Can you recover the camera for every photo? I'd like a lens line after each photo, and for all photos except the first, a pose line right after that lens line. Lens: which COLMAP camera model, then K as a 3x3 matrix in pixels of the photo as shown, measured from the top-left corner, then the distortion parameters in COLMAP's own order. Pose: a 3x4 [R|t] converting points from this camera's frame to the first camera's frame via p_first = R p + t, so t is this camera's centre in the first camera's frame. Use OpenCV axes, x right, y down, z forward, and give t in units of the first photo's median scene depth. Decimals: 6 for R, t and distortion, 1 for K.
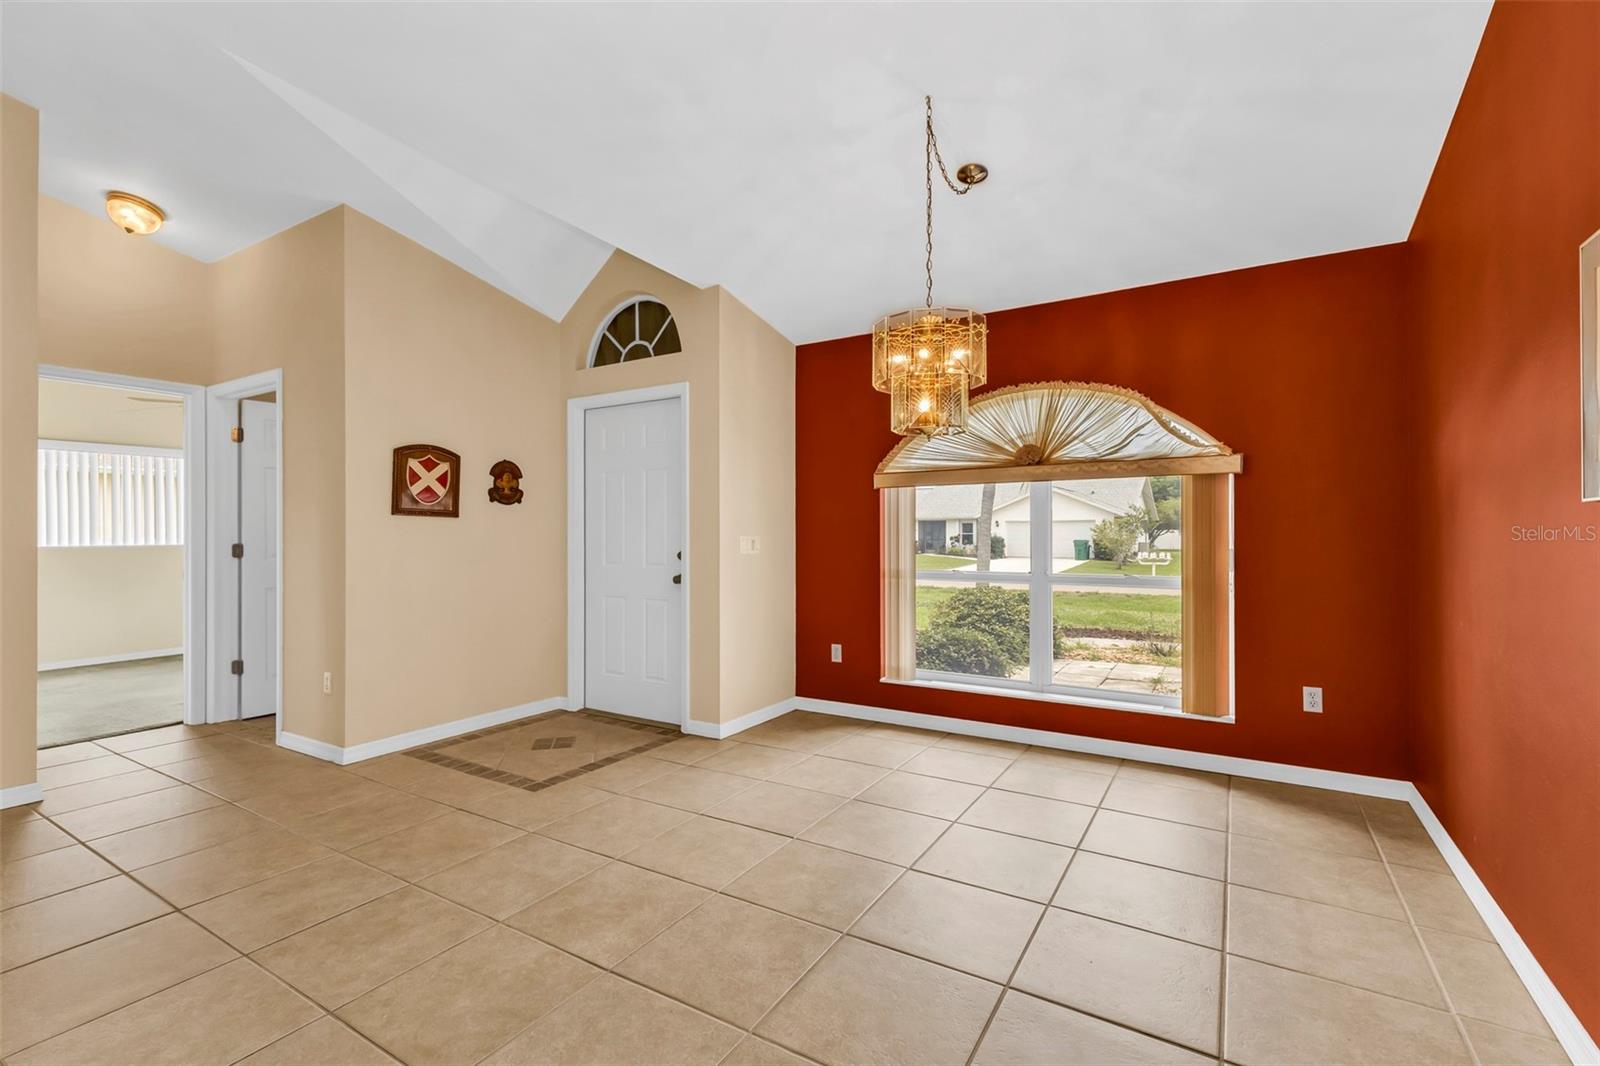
lens RADIAL K [[706.2, 0, 810.0], [0, 706.2, 535.6], [0, 0, 1]] dist [0.007924, -0.002979]
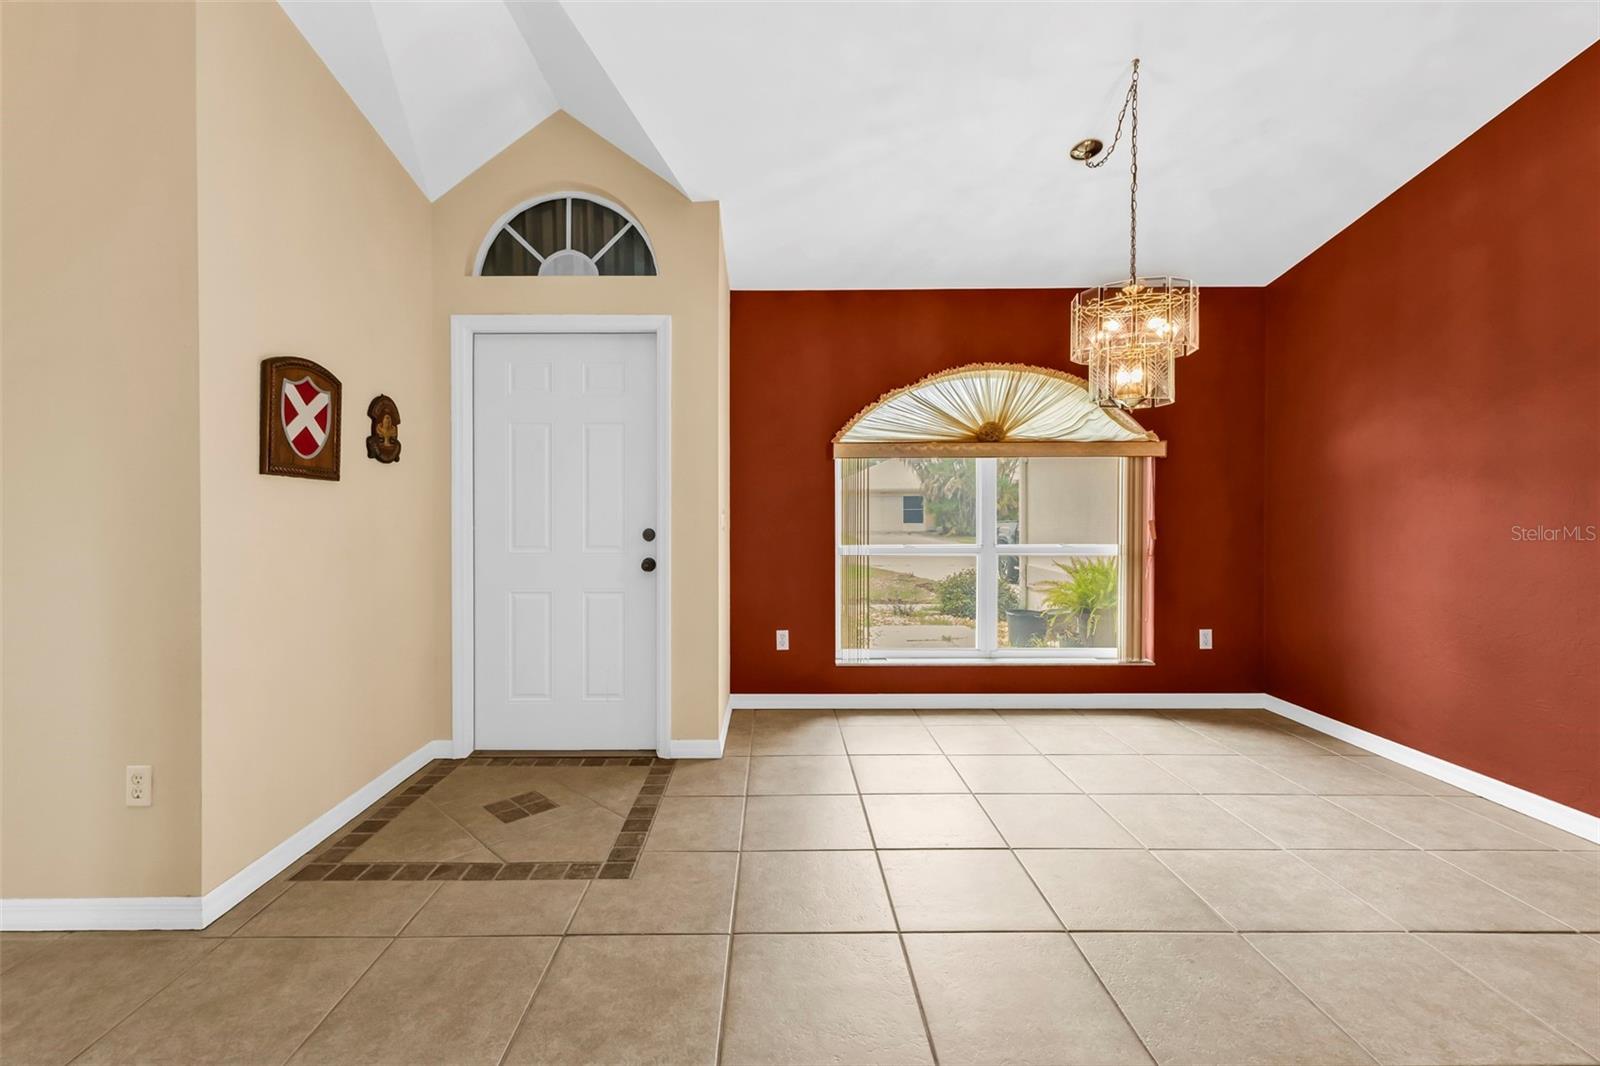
lens RADIAL K [[706.2, 0, 796.5], [0, 706.2, 520.5], [0, 0, 1]] dist [0.007924, -0.002979]
pose [[0.855331, -0.008826, 0.518008, -0.481050], [0.001215, 0.999886, 0.015030, 0.000237], [-0.518081, -0.012226, 0.855244, 0.258215]]
